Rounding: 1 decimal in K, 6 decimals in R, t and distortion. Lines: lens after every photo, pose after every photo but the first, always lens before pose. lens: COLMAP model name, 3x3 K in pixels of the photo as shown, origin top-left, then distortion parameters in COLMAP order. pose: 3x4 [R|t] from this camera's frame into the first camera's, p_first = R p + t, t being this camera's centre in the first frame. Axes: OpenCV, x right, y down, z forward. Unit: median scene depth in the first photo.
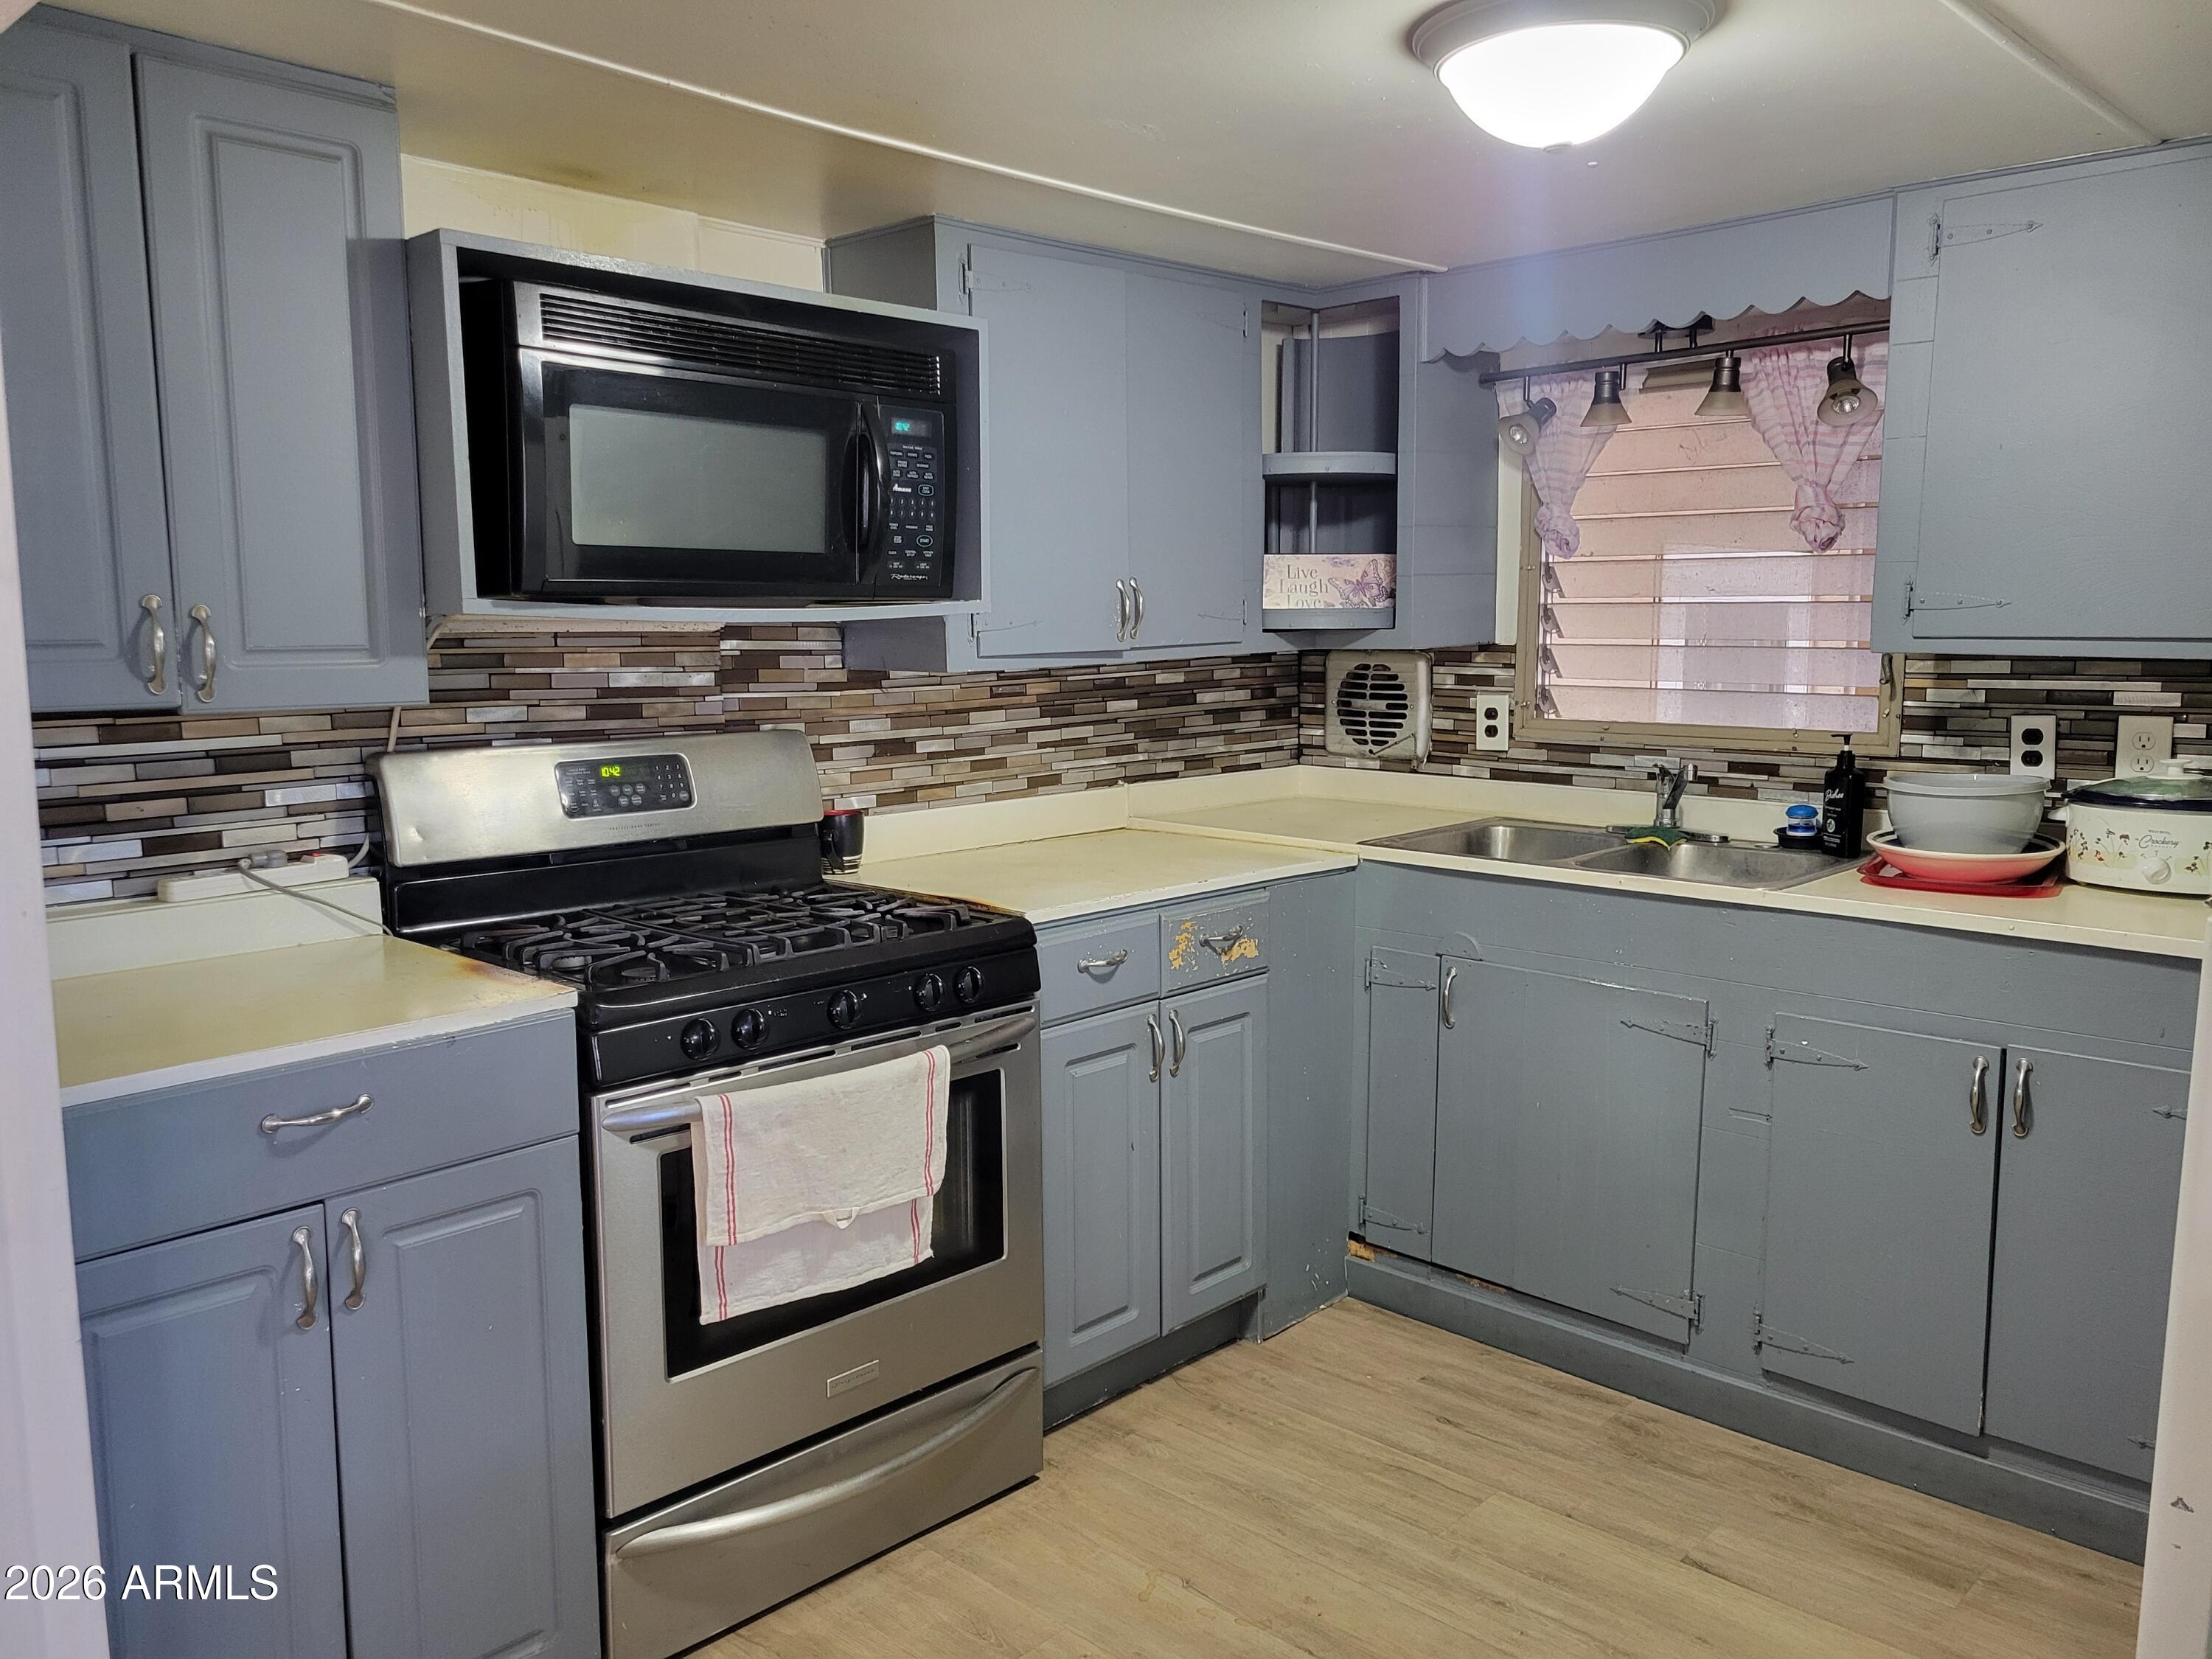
lens RADIAL K [[1660.0, 0, 1087.0], [0, 1660.0, 811.6], [0, 0, 1]] dist [0.057697, -0.051537]
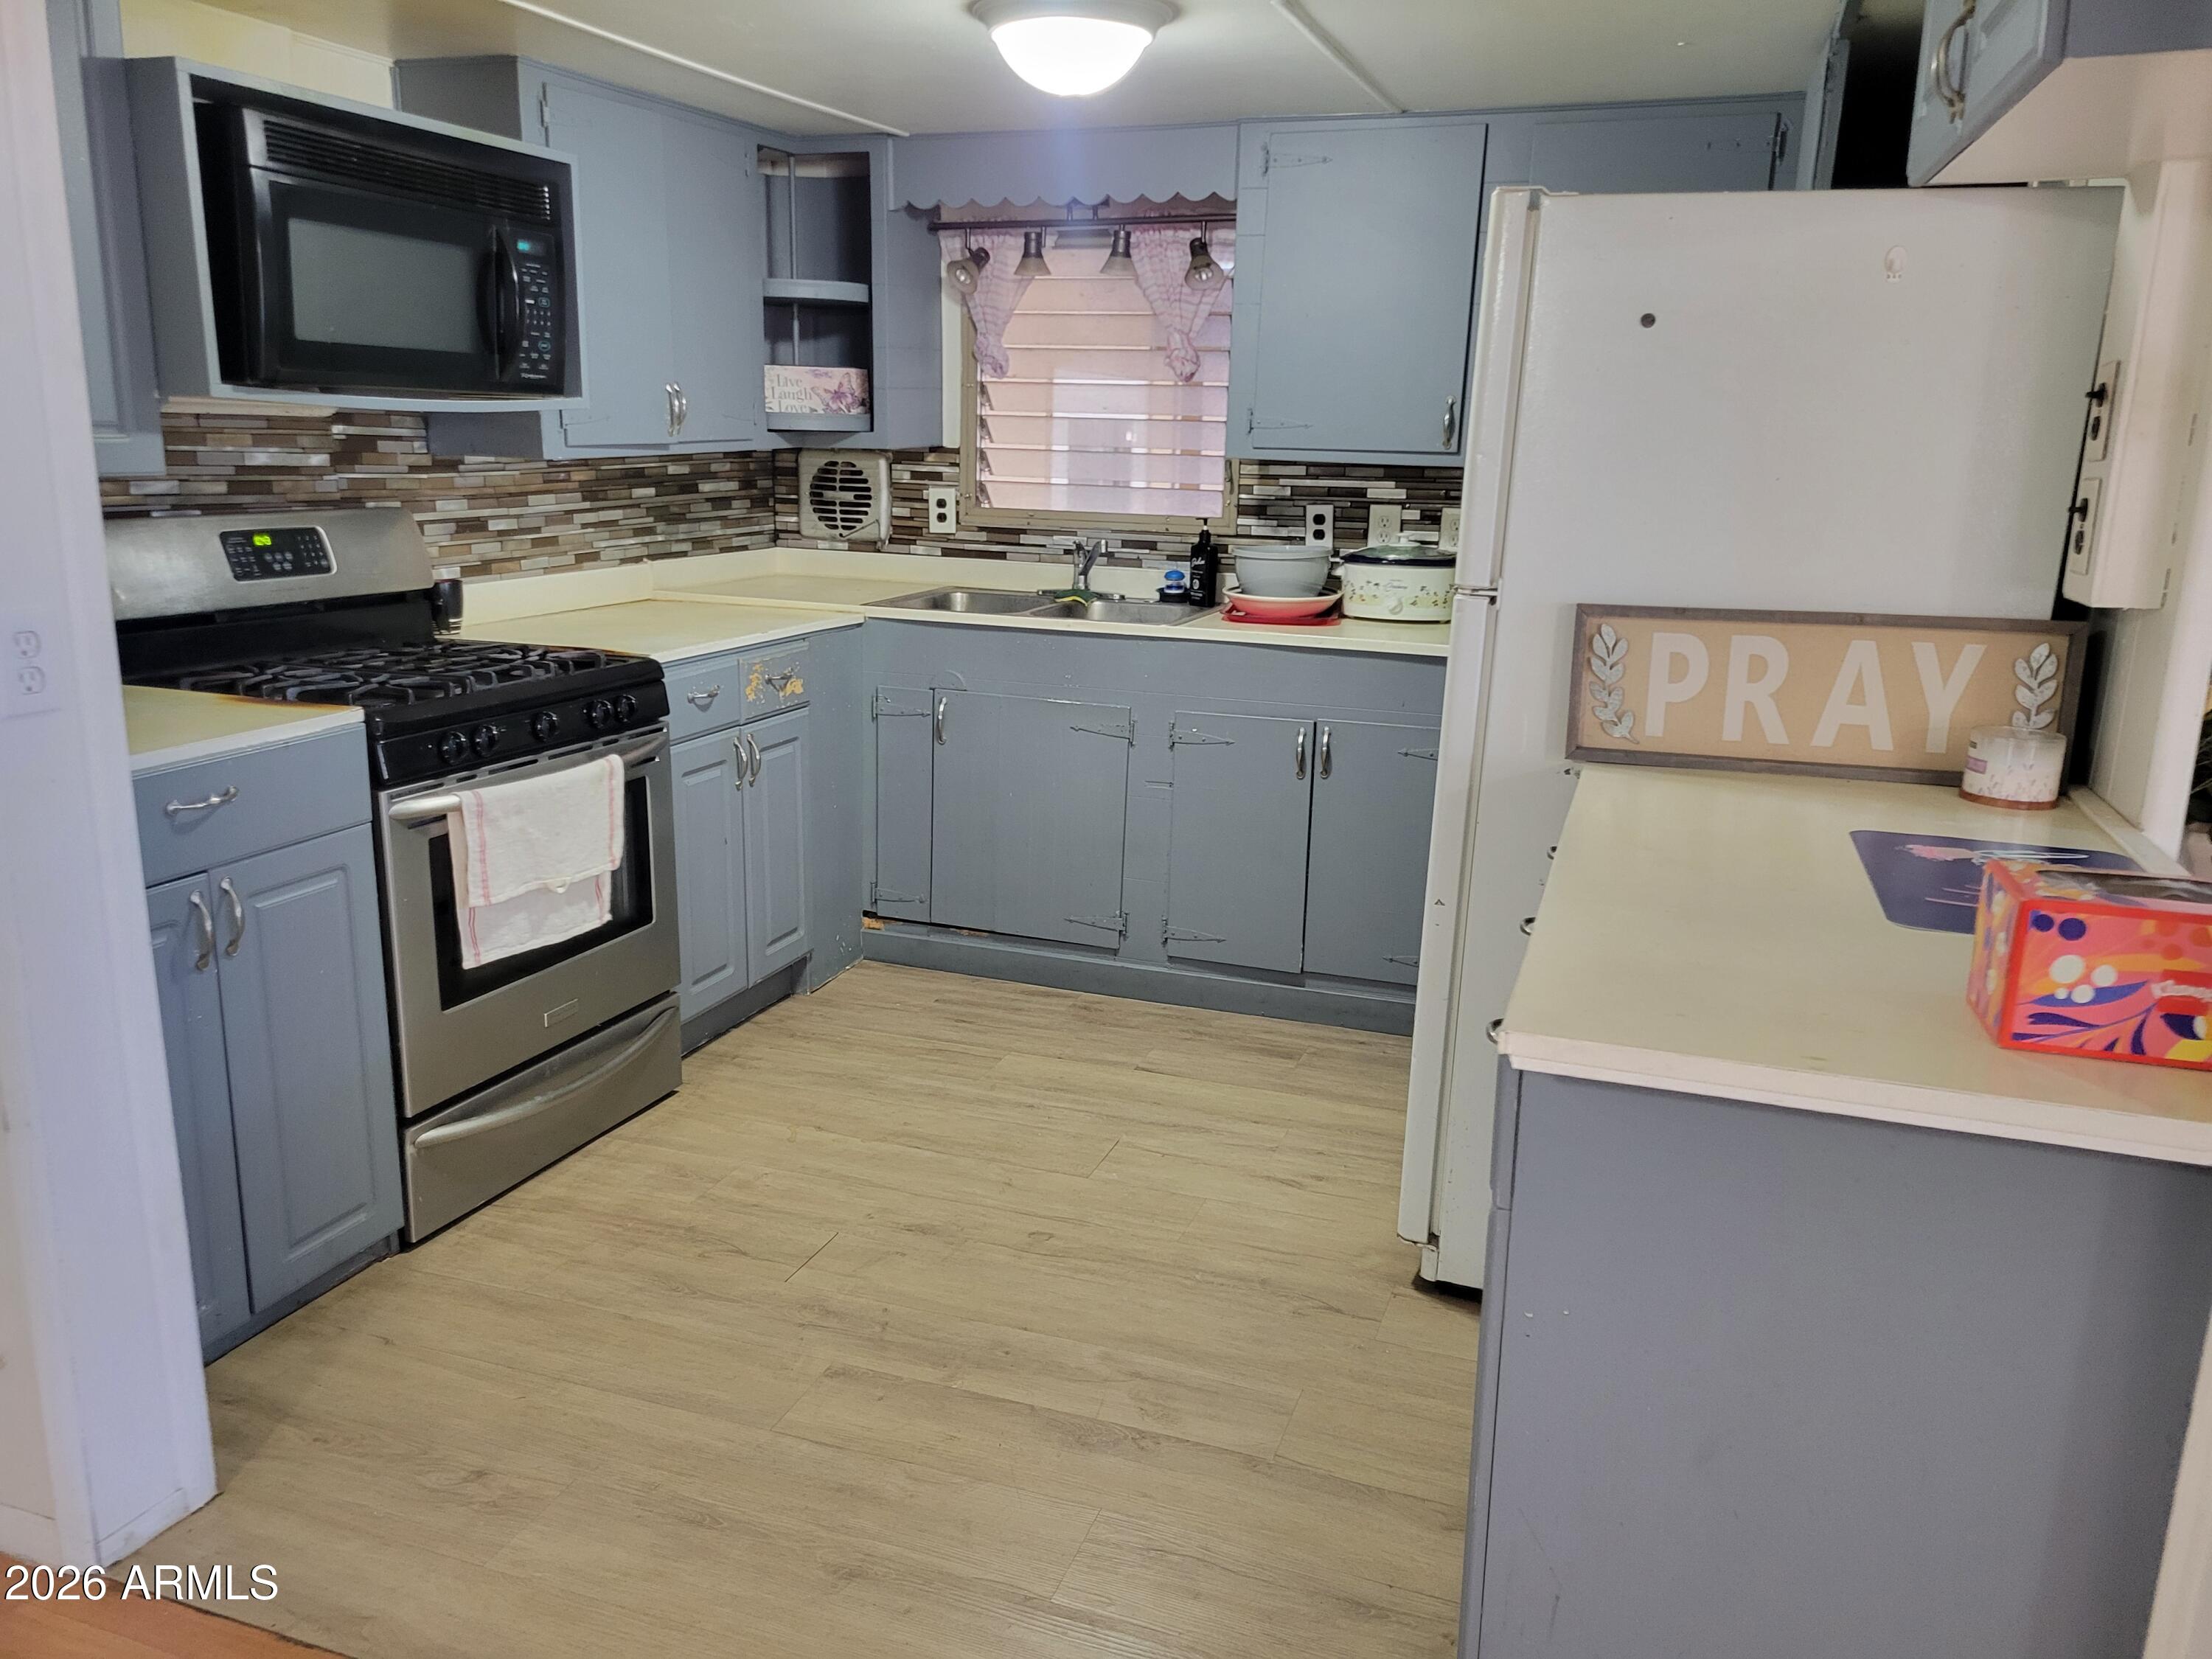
lens RADIAL K [[1660.0, 0, 1087.0], [0, 1660.0, 811.6], [0, 0, 1]] dist [0.057697, -0.051537]
pose [[0.913843, -0.067214, 0.400465, -0.216042], [0.021279, 0.992777, 0.118071, 0.032140], [-0.405509, -0.099377, 0.908673, -0.253380]]
